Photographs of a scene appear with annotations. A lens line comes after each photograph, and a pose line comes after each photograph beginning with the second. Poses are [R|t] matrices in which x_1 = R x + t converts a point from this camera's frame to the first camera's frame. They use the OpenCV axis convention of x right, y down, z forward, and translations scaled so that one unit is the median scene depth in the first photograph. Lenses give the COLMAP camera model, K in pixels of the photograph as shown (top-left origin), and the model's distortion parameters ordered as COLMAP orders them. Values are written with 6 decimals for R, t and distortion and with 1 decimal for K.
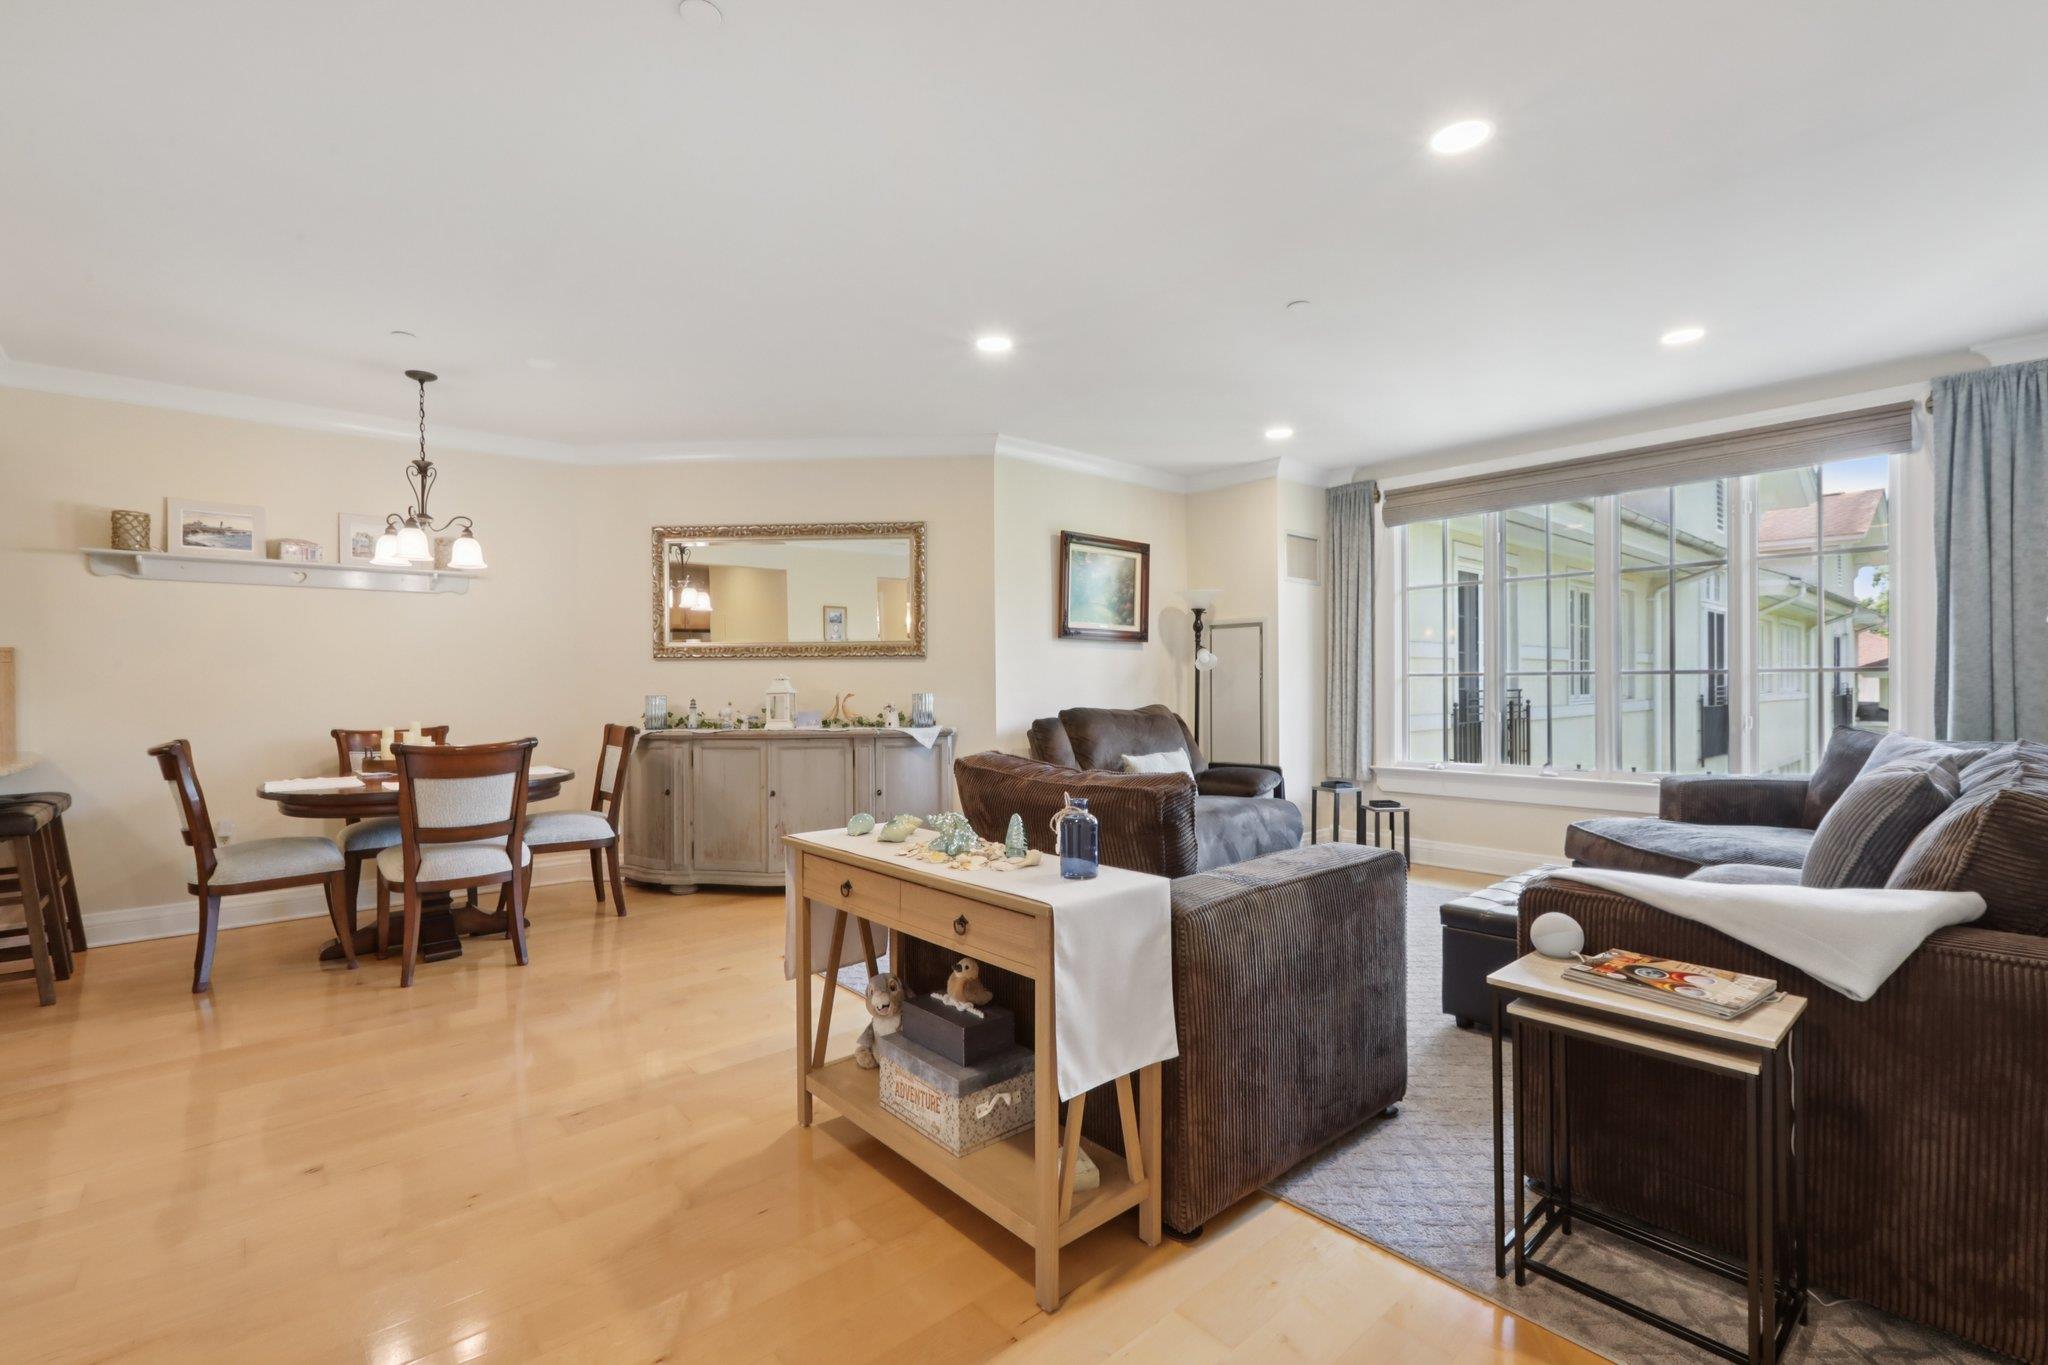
lens RADIAL K [[906.7, 0, 1026.8], [0, 906.7, 691.9], [0, 0, 1]] dist [-0.002661, 0.001012]
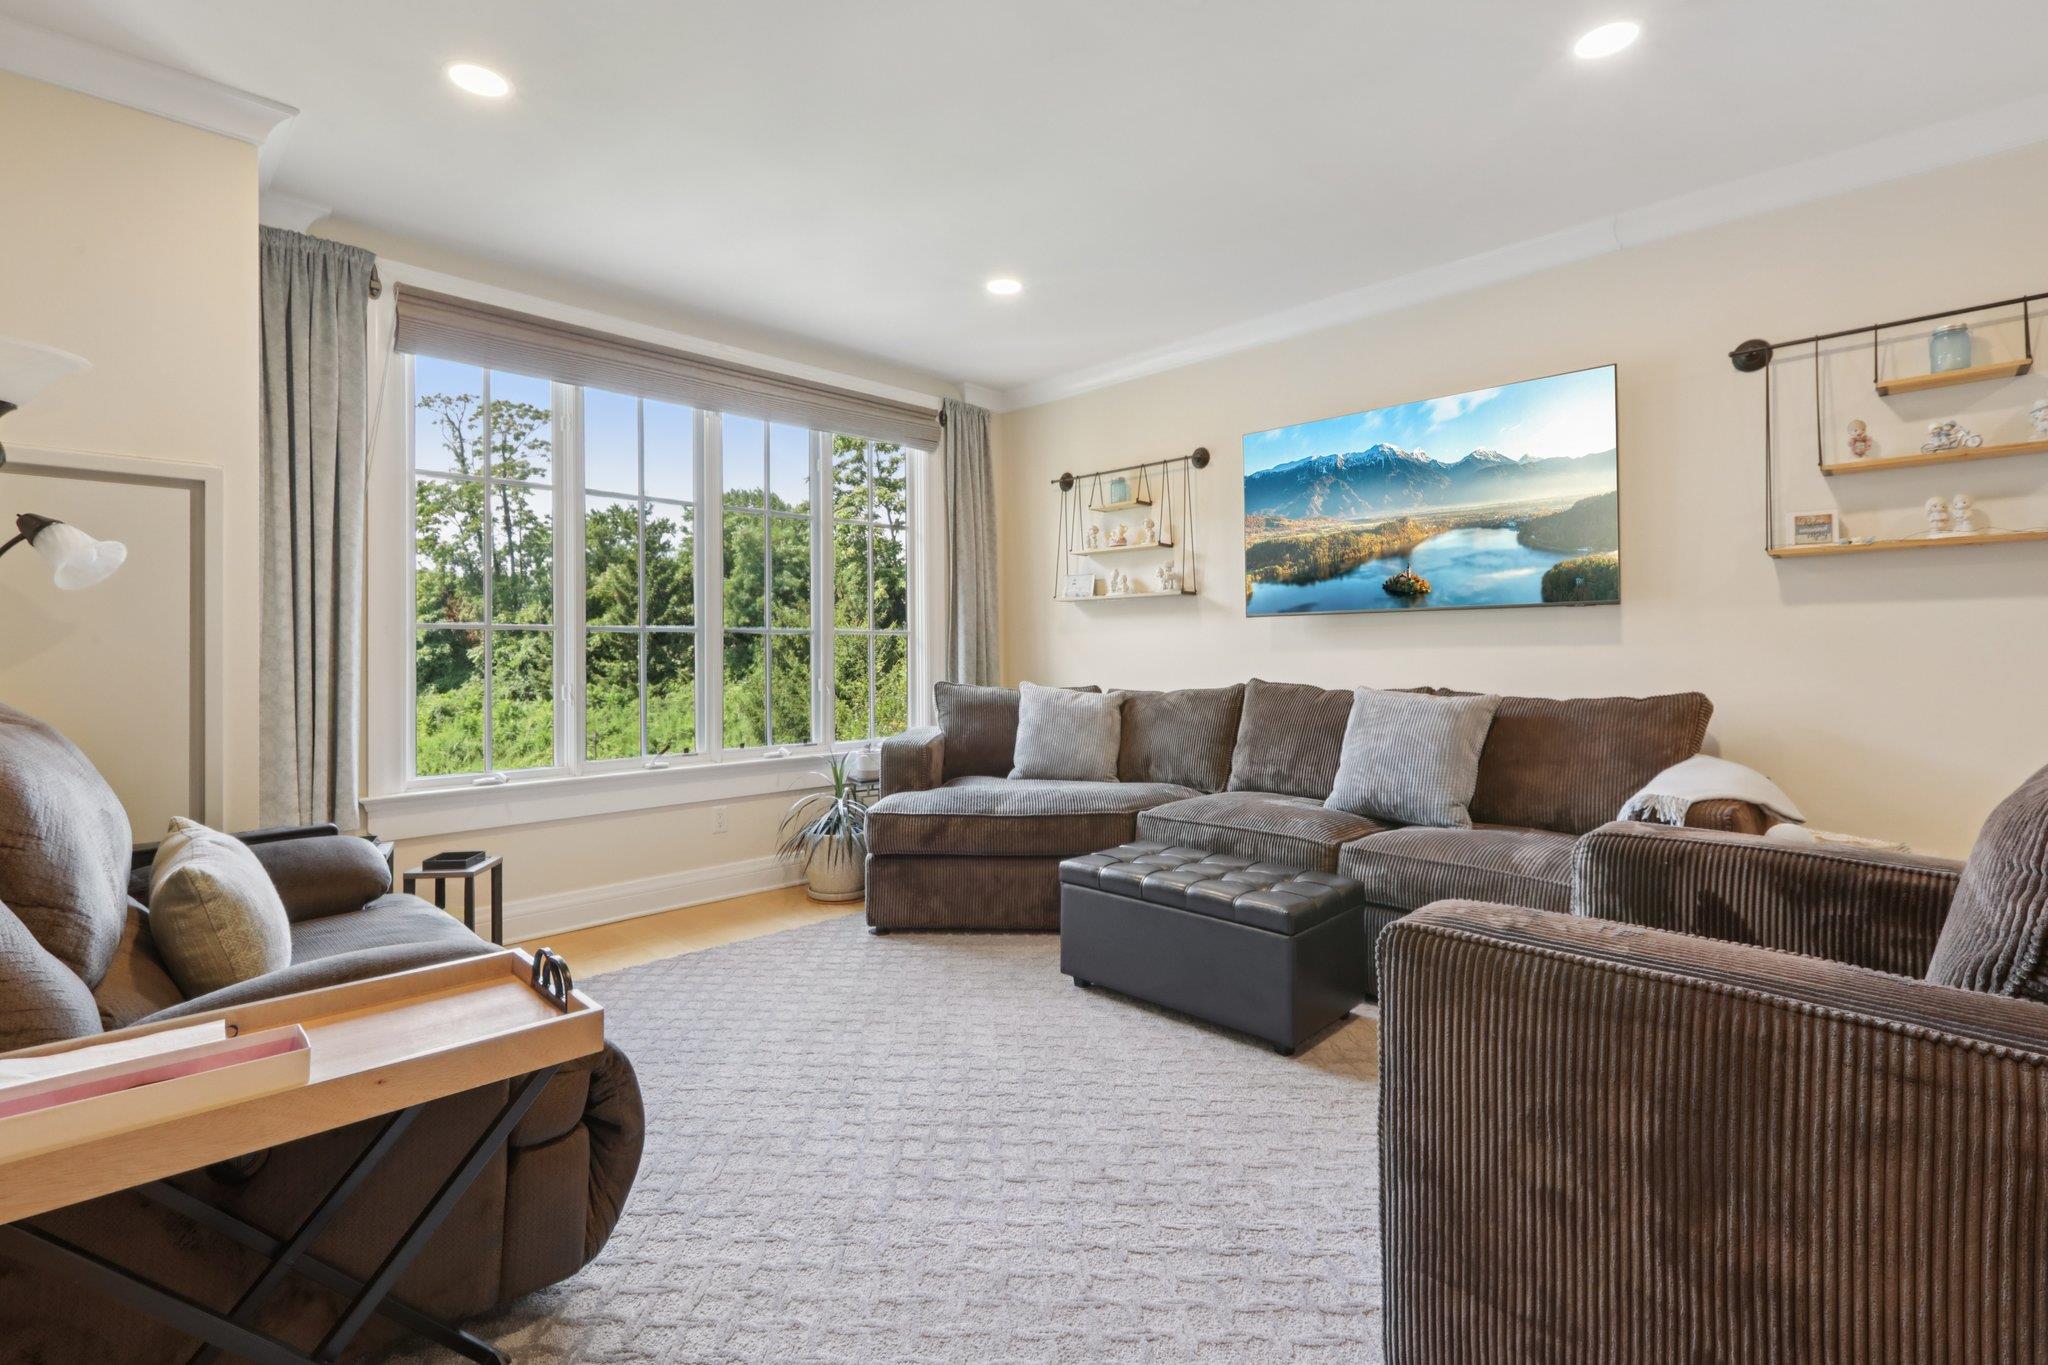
lens RADIAL K [[919.5, 0, 1020.6], [0, 919.5, 650.1], [0, 0, 1]] dist [-0.001133, 0.000315]
pose [[-0.059803, 0.011972, 0.998138, -0.202755], [0.014063, 0.999839, -0.011150, 0.009904], [-0.998111, 0.013370, -0.059962, 0.793094]]
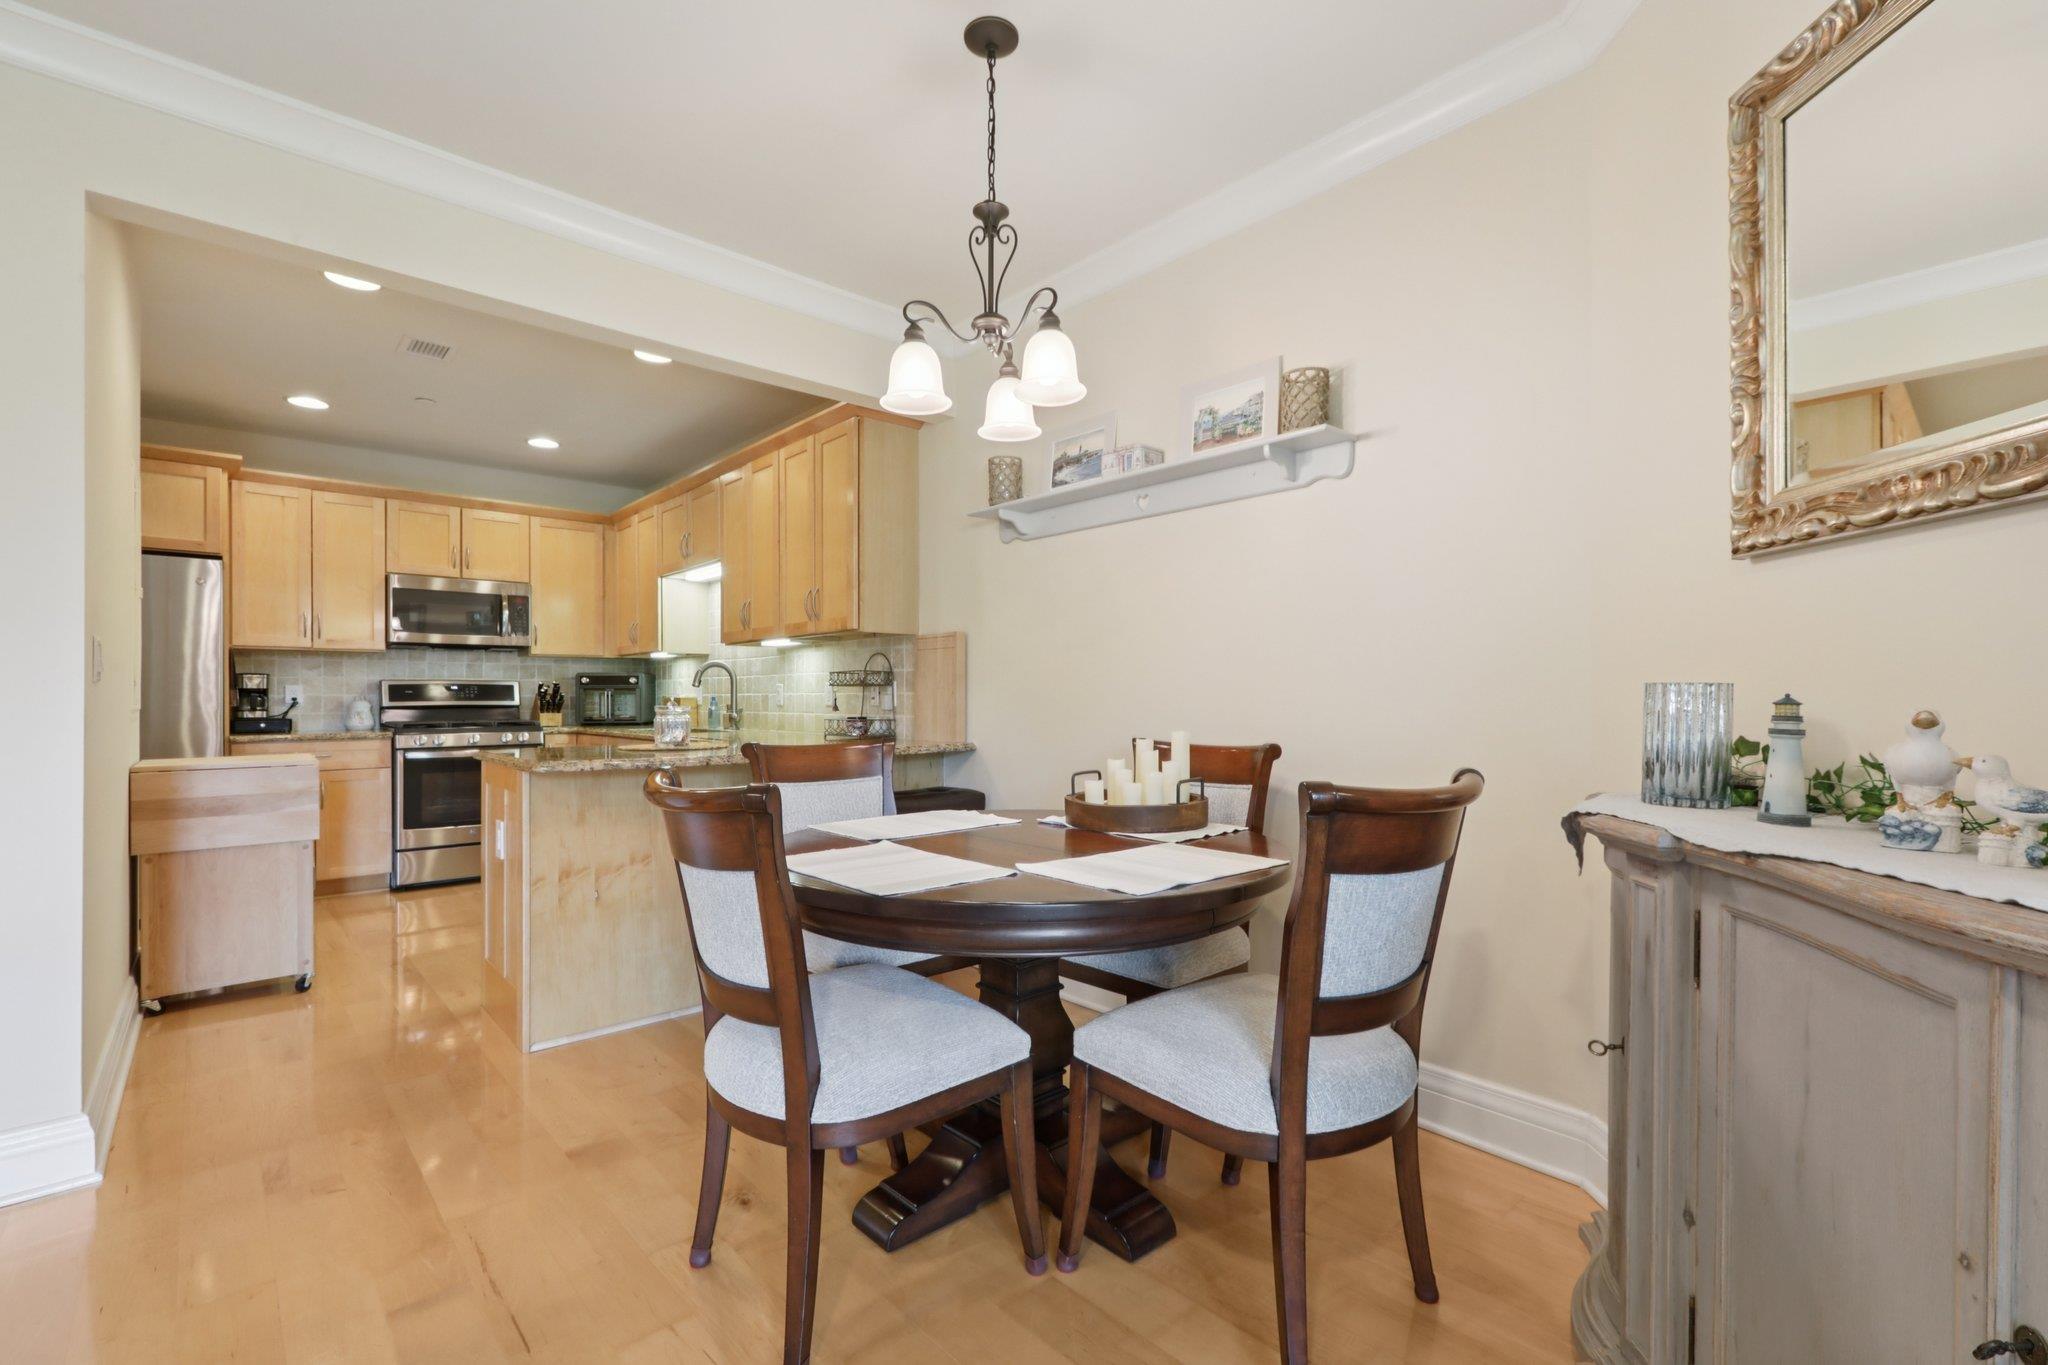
lens RADIAL K [[906.7, 0, 1026.8], [0, 906.7, 691.9], [0, 0, 1]] dist [-0.002661, 0.001012]
pose [[0.014948, 0.002730, -0.999885, -0.138138], [-0.008695, 0.999959, 0.002600, 0.008161], [0.999850, 0.008655, 0.014972, 0.830895]]
